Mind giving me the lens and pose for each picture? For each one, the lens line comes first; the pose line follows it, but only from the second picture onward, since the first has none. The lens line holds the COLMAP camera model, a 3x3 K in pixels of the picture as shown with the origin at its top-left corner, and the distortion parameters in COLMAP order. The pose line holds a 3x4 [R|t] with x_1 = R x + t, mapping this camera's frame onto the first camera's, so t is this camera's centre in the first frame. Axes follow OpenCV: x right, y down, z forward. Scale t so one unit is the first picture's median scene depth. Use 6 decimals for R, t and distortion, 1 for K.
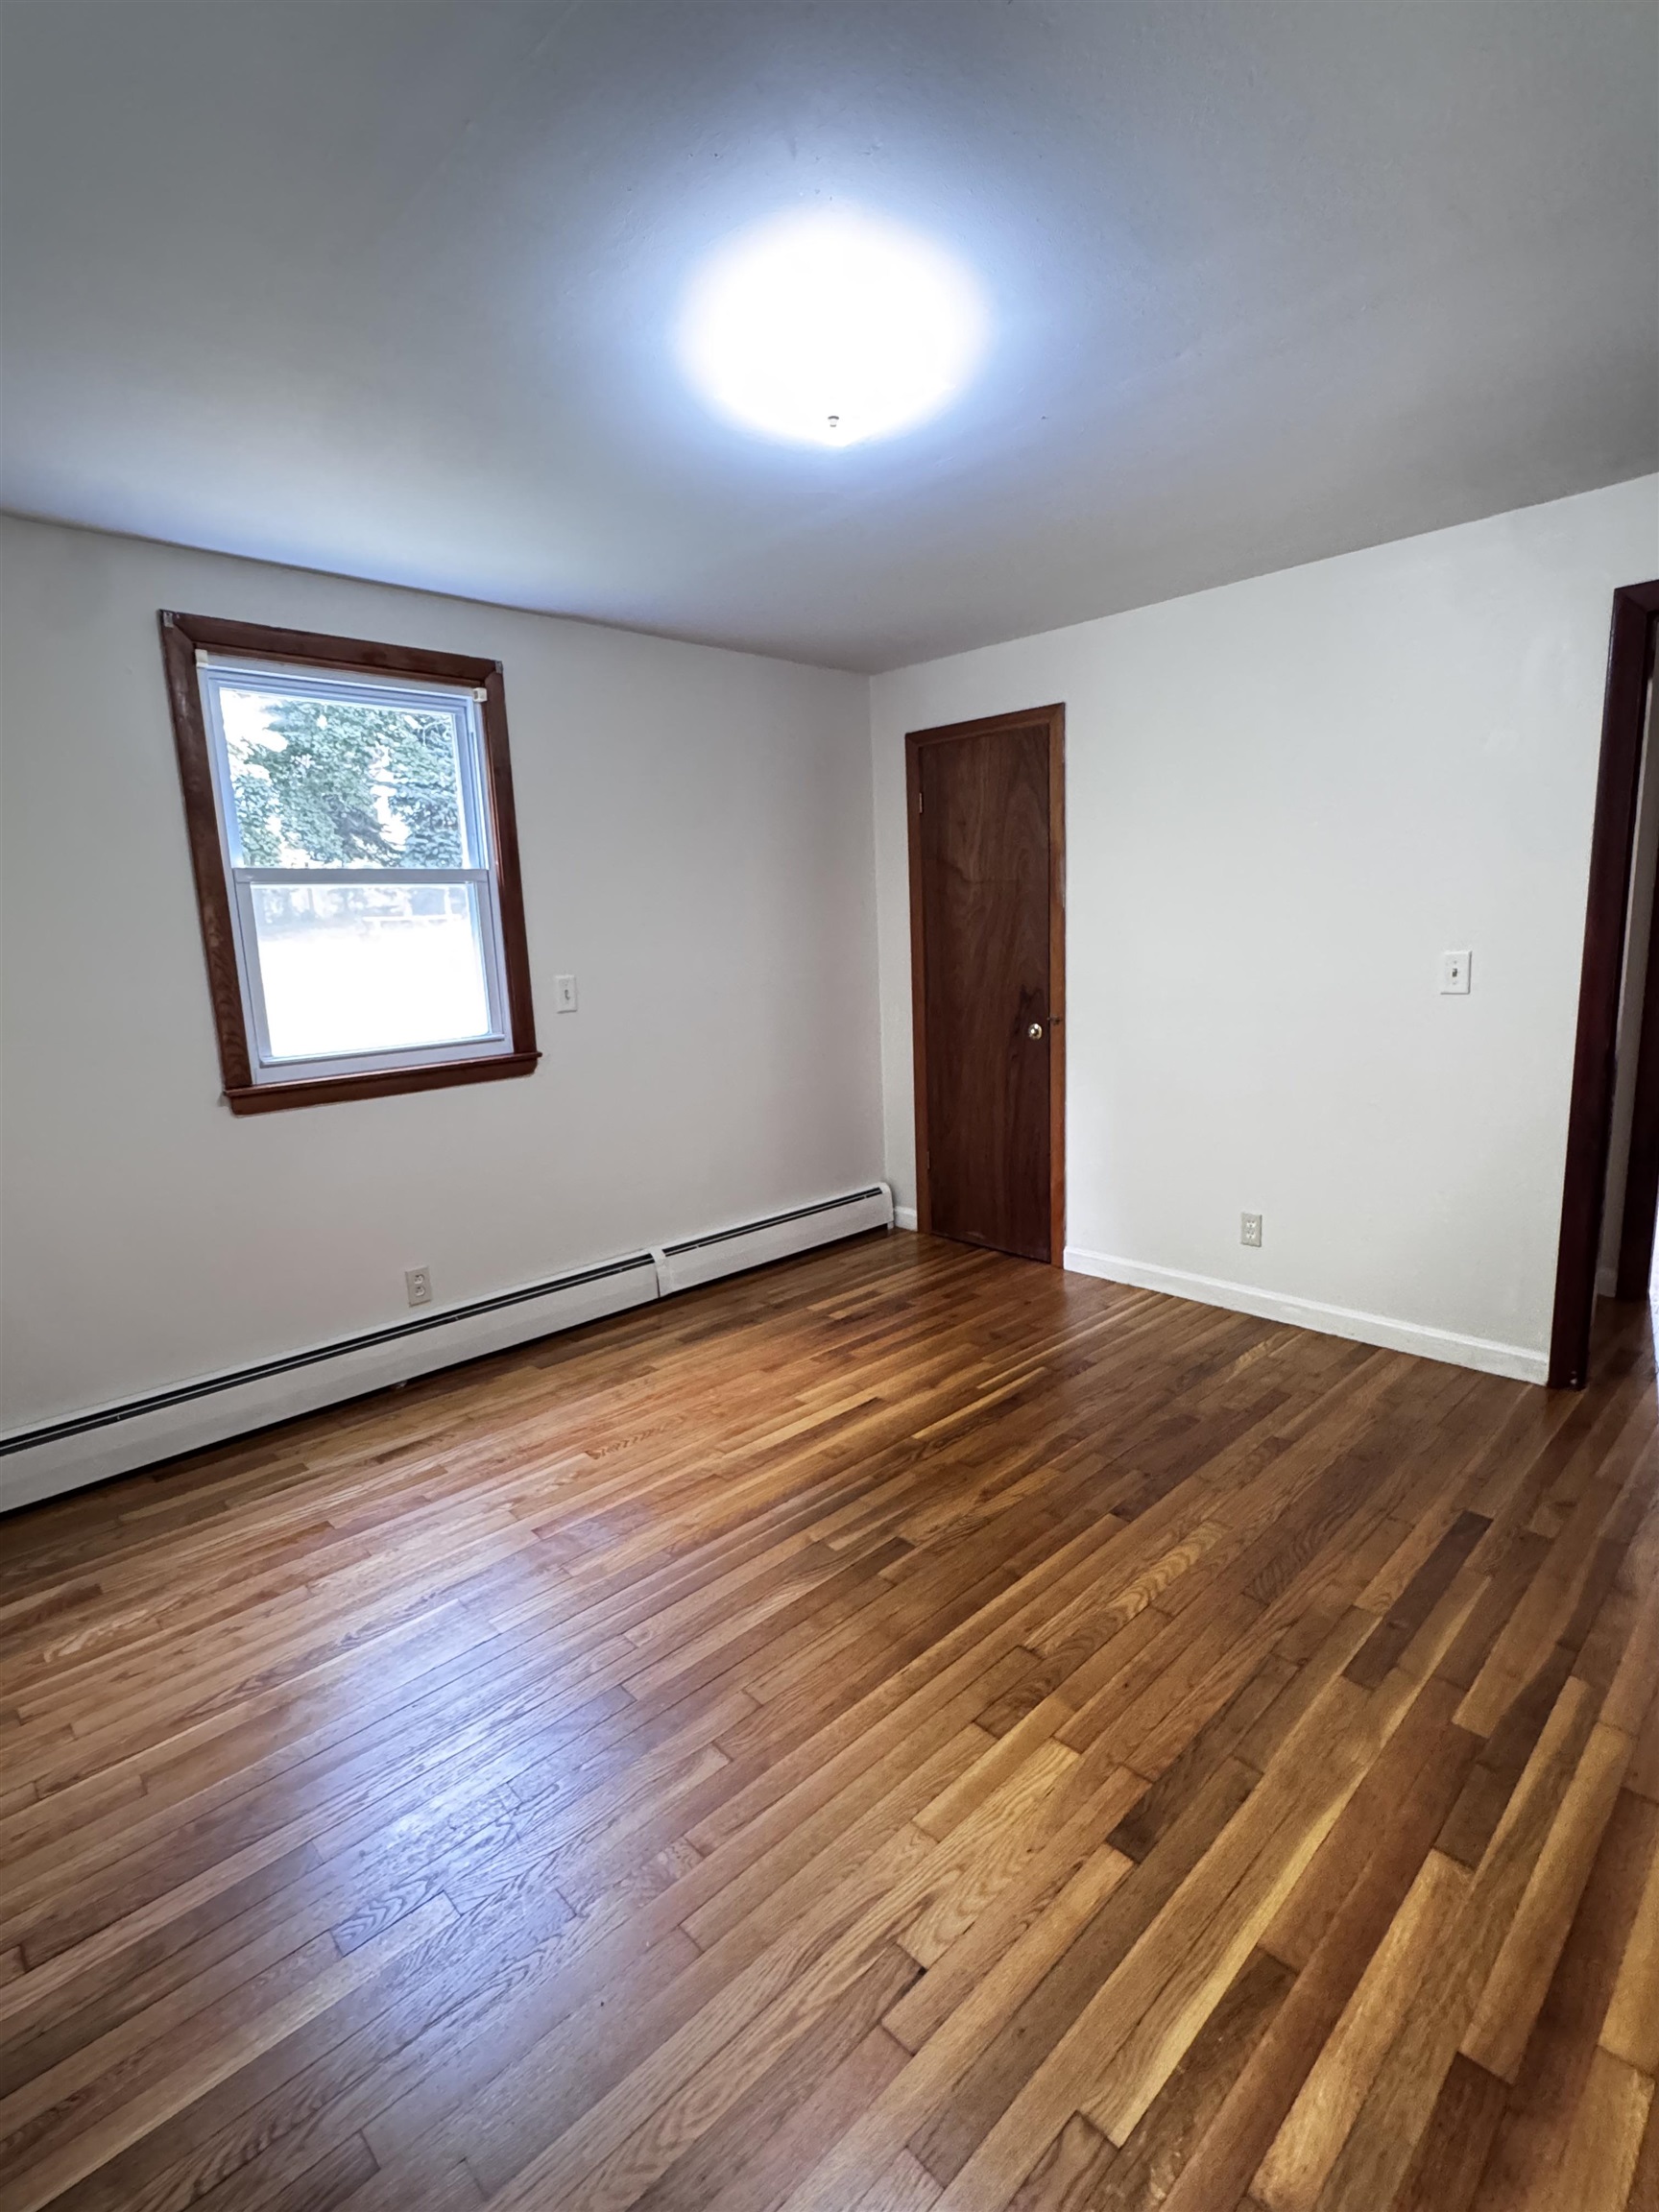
lens RADIAL K [[1015.0, 0, 848.3], [0, 1015.0, 1110.4], [0, 0, 1]] dist [-0.007824, 0.001005]
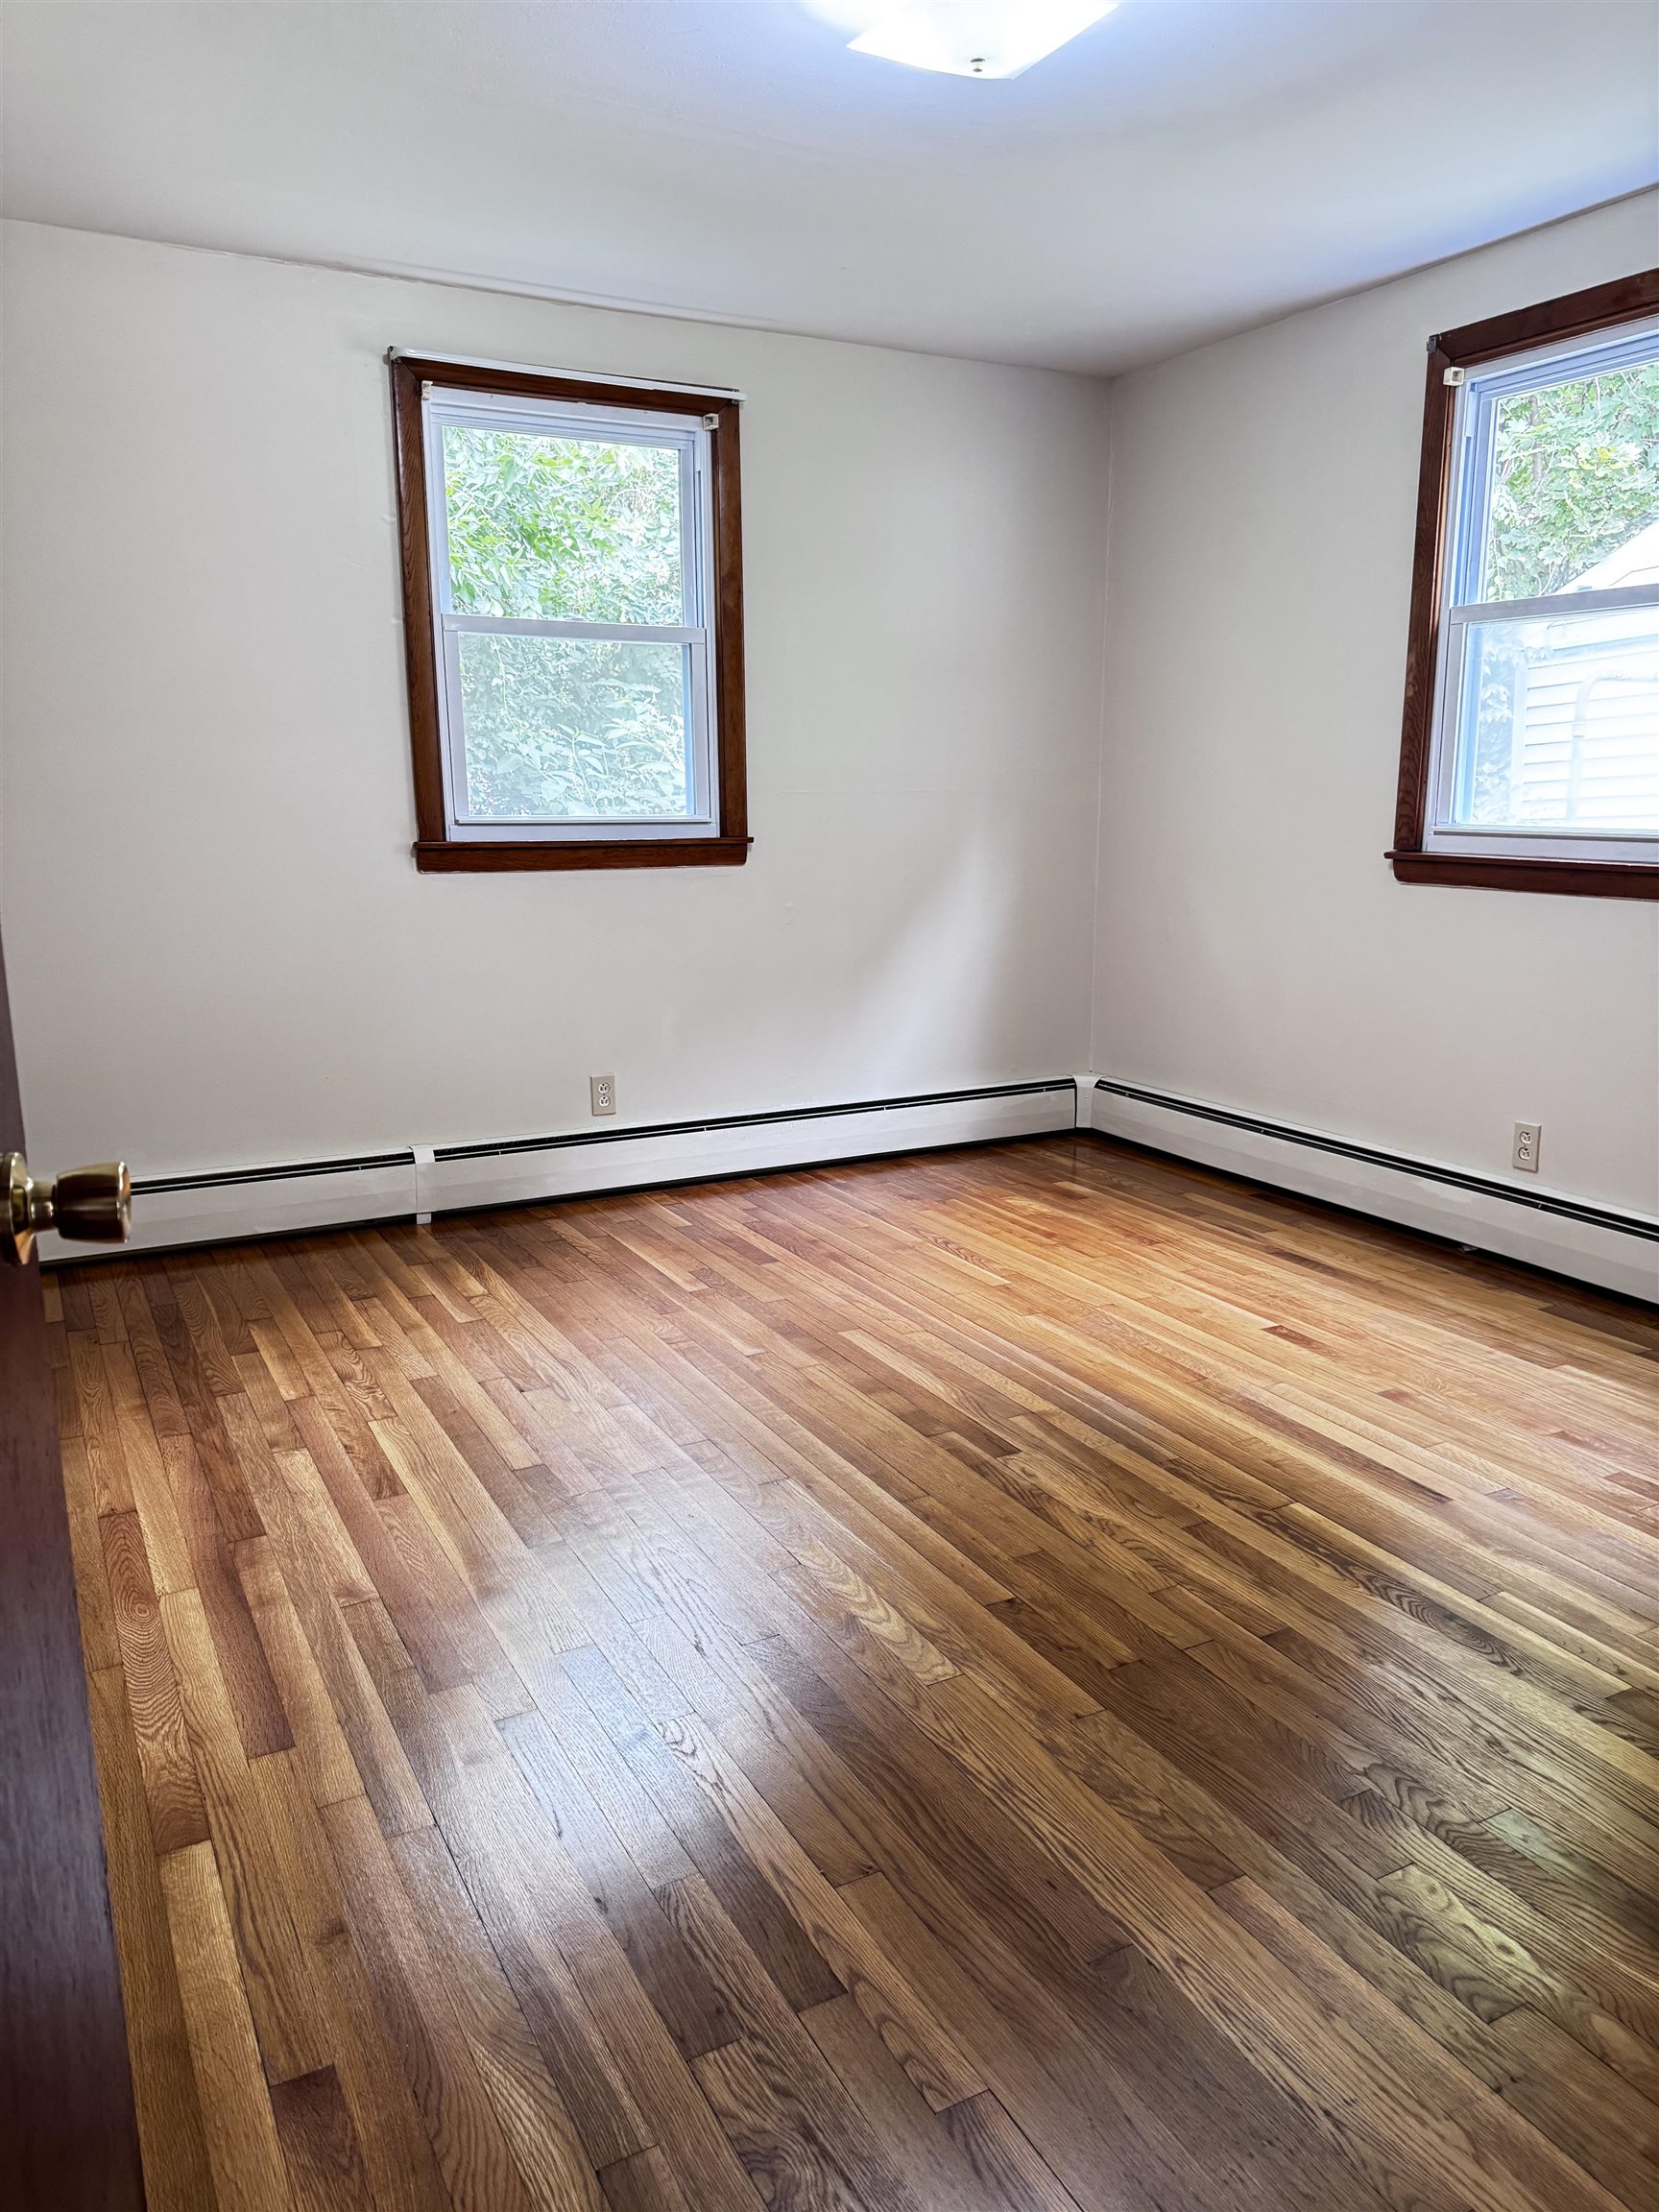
lens RADIAL K [[1553.8, 0, 823.7], [0, 1553.8, 1087.1], [0, 0, 1]] dist [0.006500, -0.010813]
pose [[-0.263686, 0.225841, -0.937798, 1.096525], [-0.165904, 0.947101, 0.274729, -0.140862], [0.950234, 0.228027, -0.212269, 1.001223]]
